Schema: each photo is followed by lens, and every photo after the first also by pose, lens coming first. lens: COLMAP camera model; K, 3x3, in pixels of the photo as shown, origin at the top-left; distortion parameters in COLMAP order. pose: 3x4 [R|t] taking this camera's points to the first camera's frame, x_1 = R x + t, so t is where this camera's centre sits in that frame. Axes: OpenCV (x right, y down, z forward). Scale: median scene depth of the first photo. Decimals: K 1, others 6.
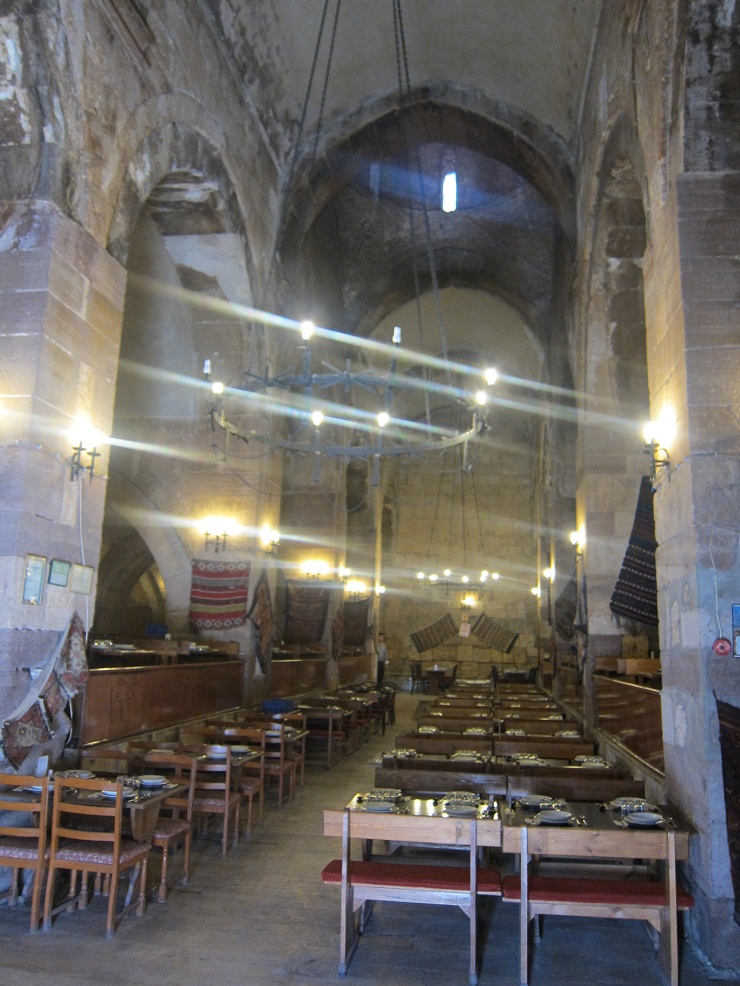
lens RADIAL K [[826.3, 0, 370.0], [0, 826.3, 493.0], [0, 0, 1]] dist [-0.053232, 0.001028]
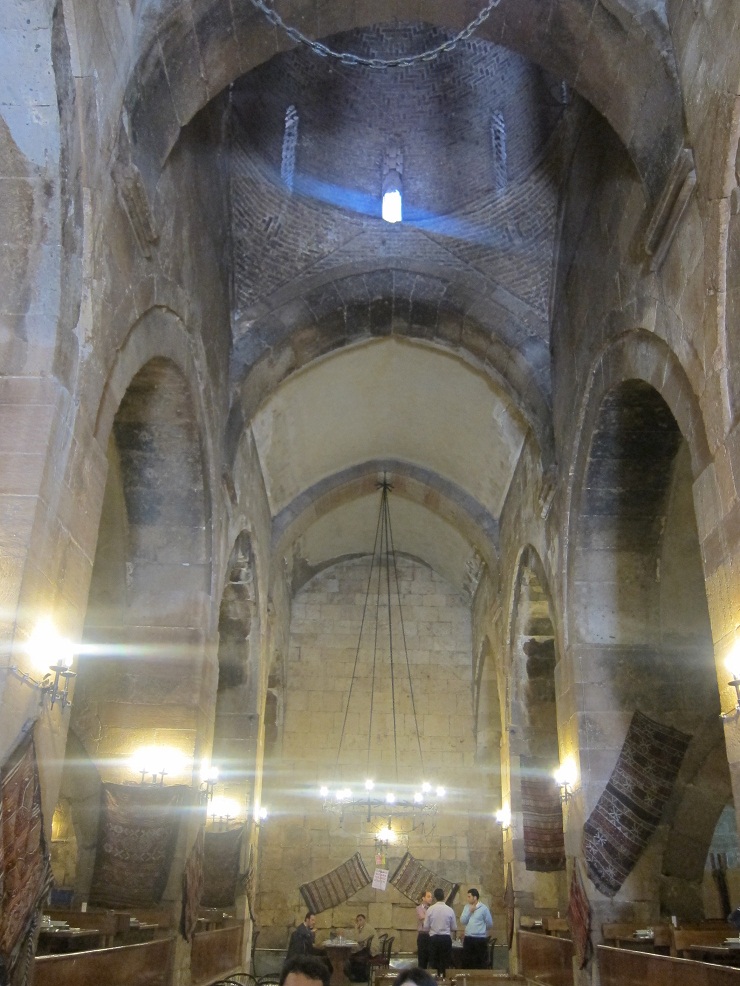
lens RADIAL K [[923.2, 0, 370.0], [0, 923.2, 493.0], [0, 0, 1]] dist [-0.060188, -0.001417]
pose [[0.989292, 0.048742, 0.137573, -0.013823], [-0.015231, 0.971919, -0.234823, 0.041653], [-0.145155, 0.230213, 0.962253, 0.252179]]
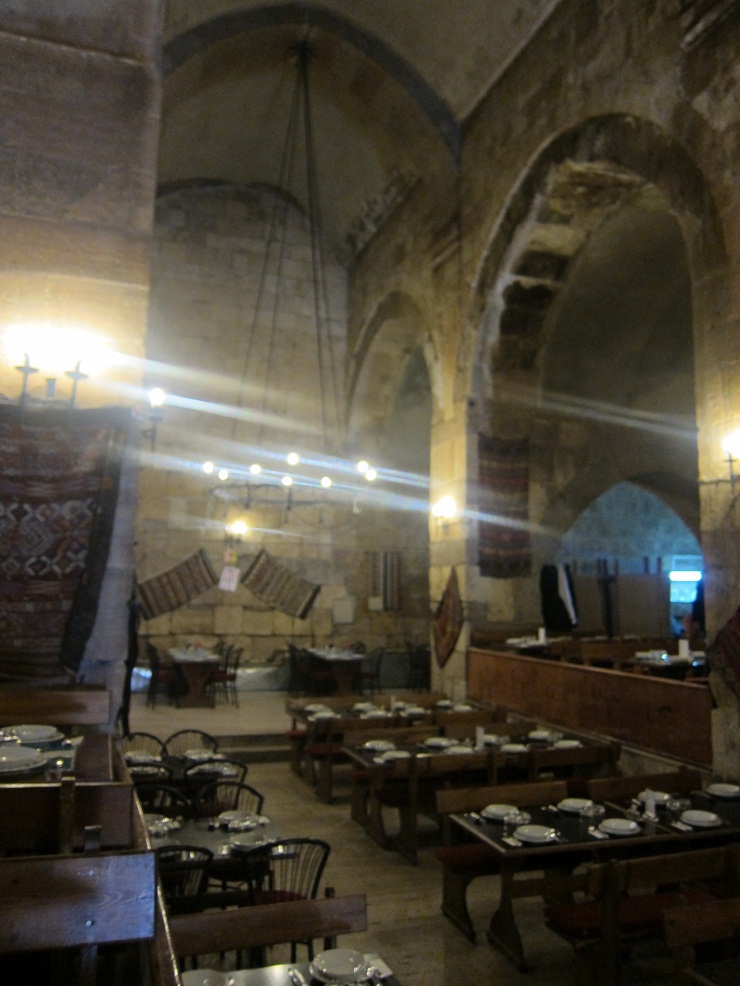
lens RADIAL K [[826.3, 0, 370.0], [0, 826.3, 493.0], [0, 0, 1]] dist [-0.053232, 0.001028]
pose [[0.891456, 0.040226, 0.451318, -0.067235], [-0.074518, 0.995505, 0.058459, 0.081322], [-0.446938, -0.085745, 0.890446, 0.553992]]
